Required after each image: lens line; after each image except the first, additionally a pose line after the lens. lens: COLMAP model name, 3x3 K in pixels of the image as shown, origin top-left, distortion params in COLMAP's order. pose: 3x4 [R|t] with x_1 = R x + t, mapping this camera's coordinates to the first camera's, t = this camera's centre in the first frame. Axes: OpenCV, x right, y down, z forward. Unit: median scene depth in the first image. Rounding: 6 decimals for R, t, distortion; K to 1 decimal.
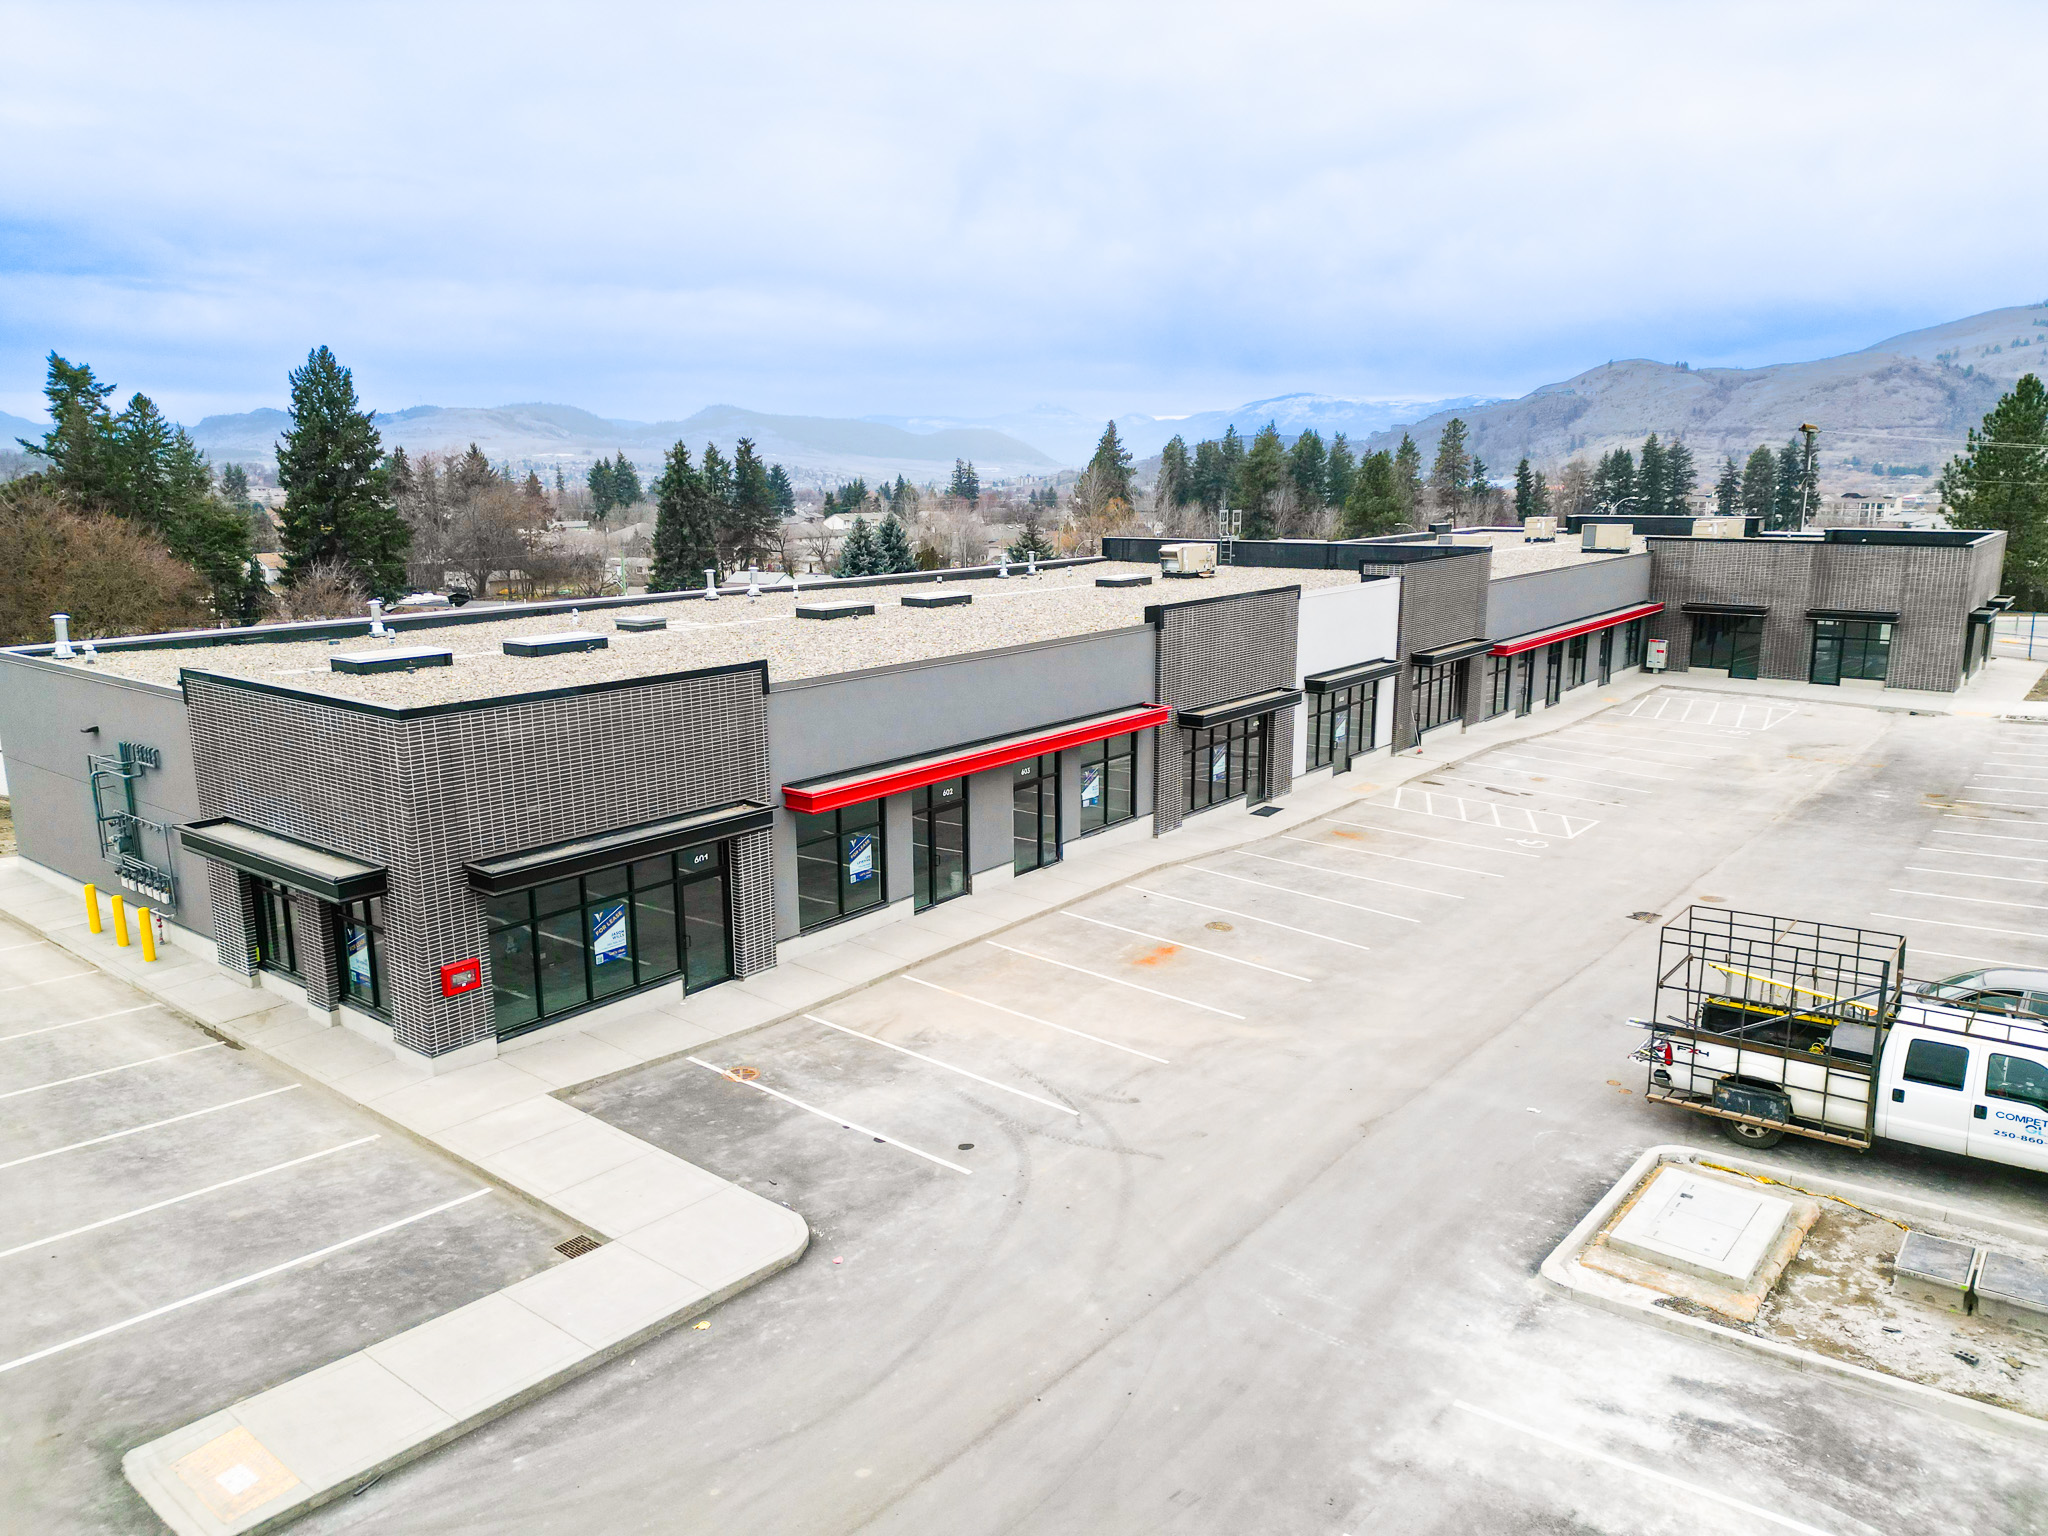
lens RADIAL K [[1413.8, 0, 1024.0], [0, 1413.8, 768.0], [0, 0, 1]] dist [0.024320, -0.003682]
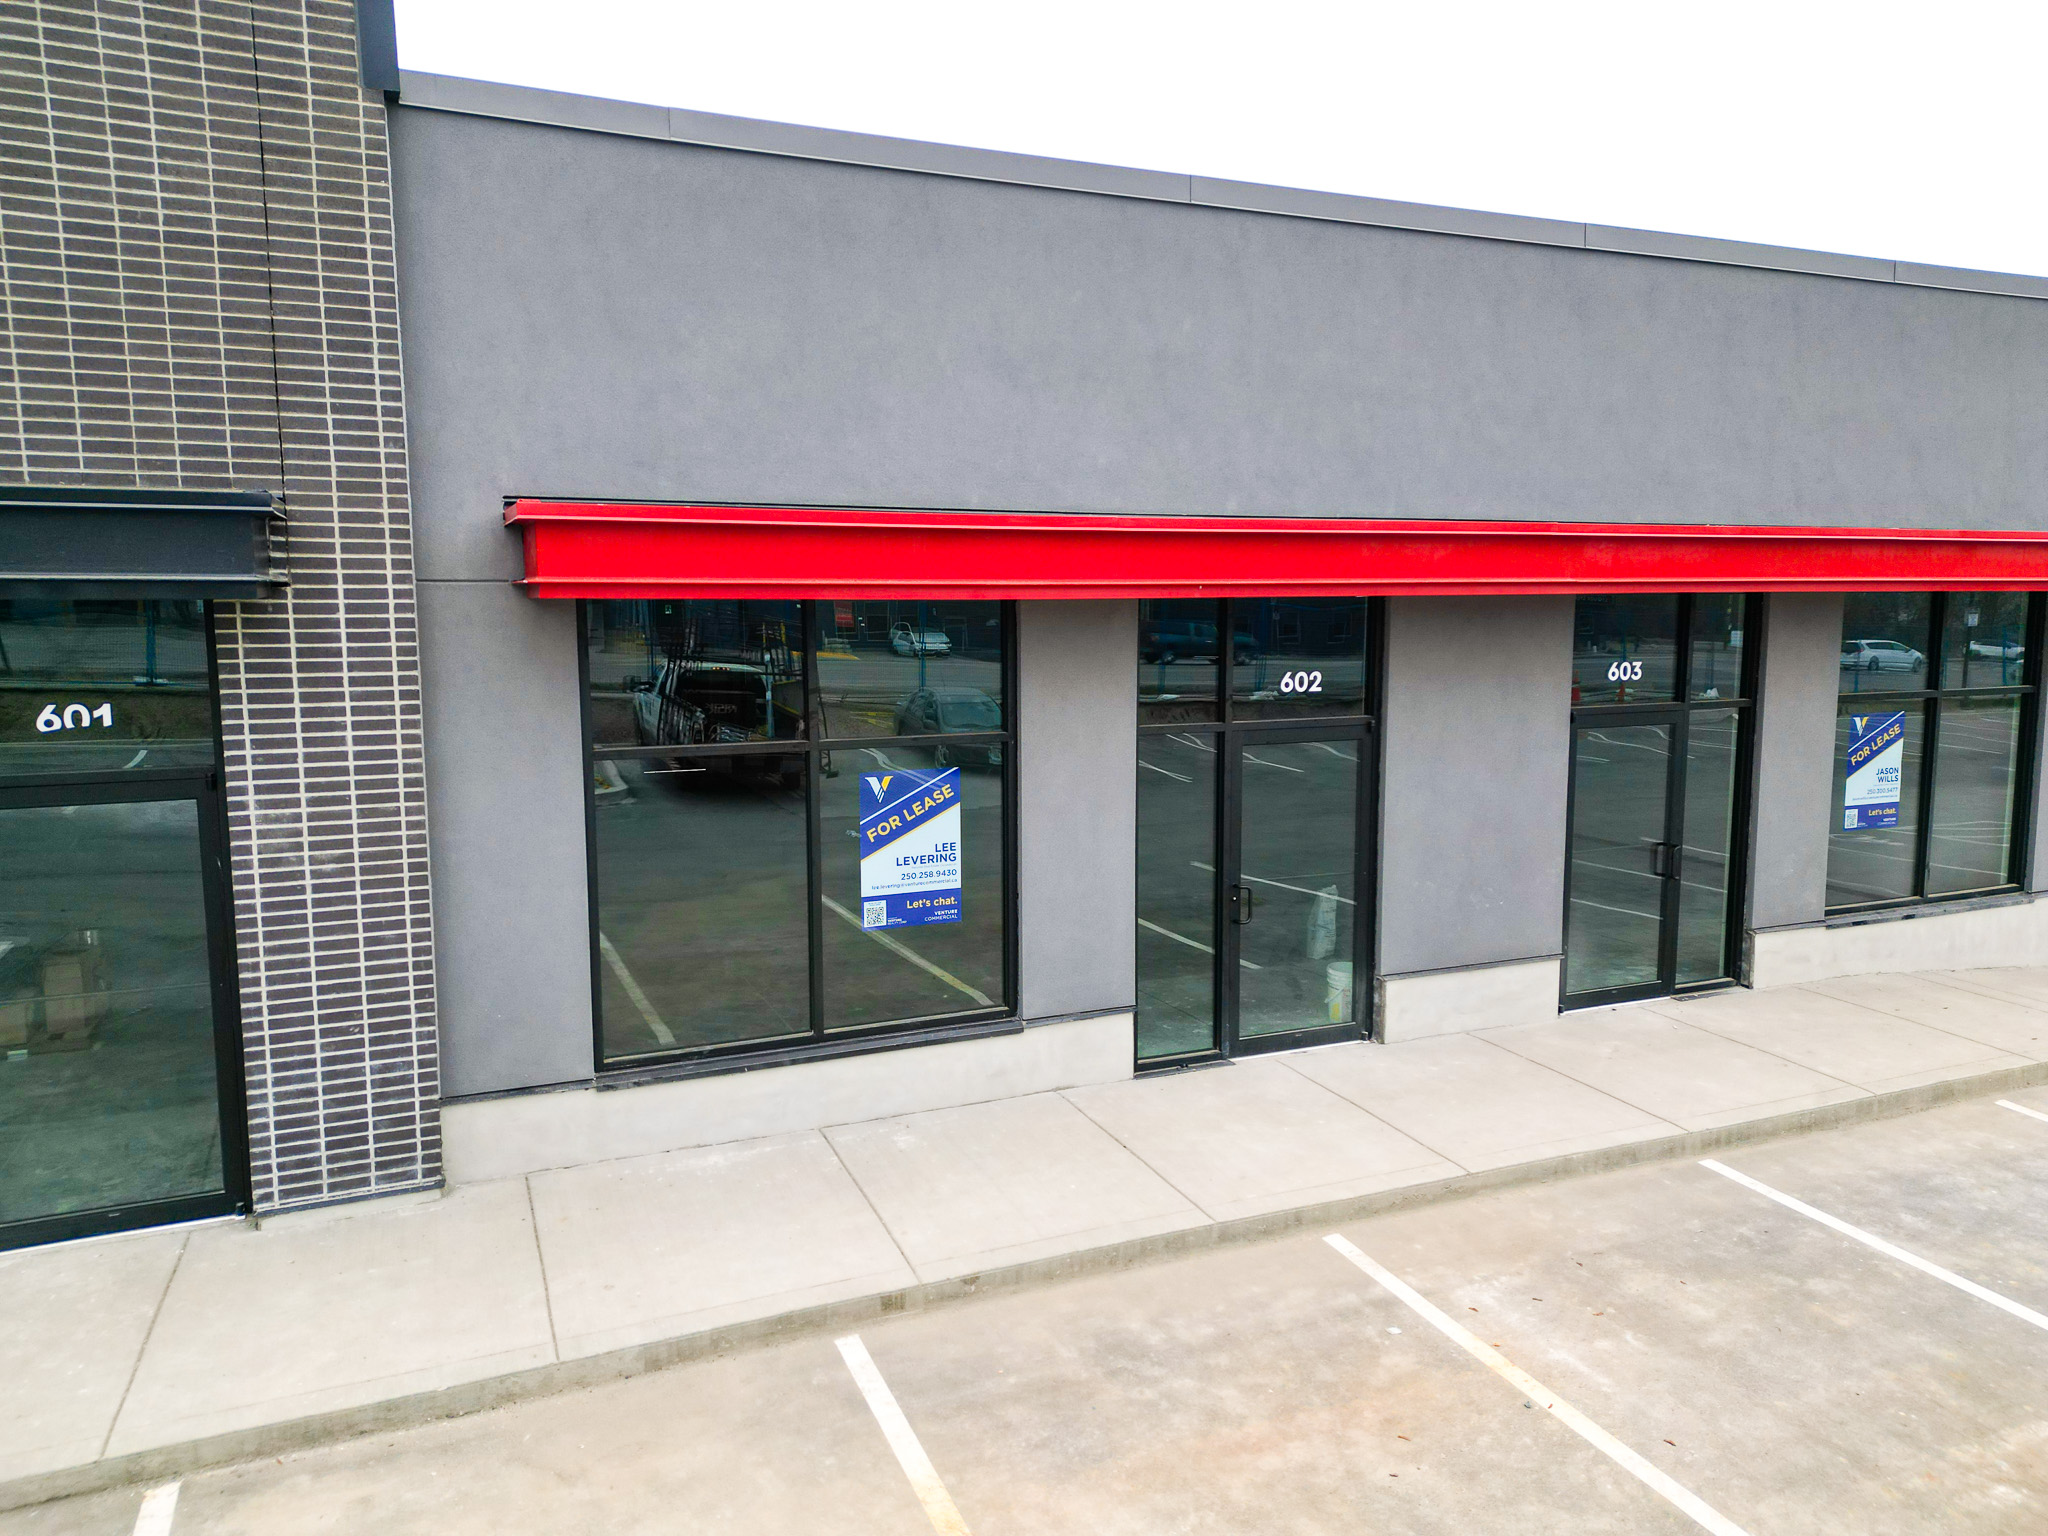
lens RADIAL K [[1413.8, 0, 1024.0], [0, 1413.8, 768.0], [0, 0, 1]] dist [0.024320, -0.003682]
pose [[0.877174, 0.060667, -0.476325, 0.047979], [-0.101199, 0.993062, -0.059882, 0.076532], [0.469388, 0.100730, 0.877228, 0.925330]]
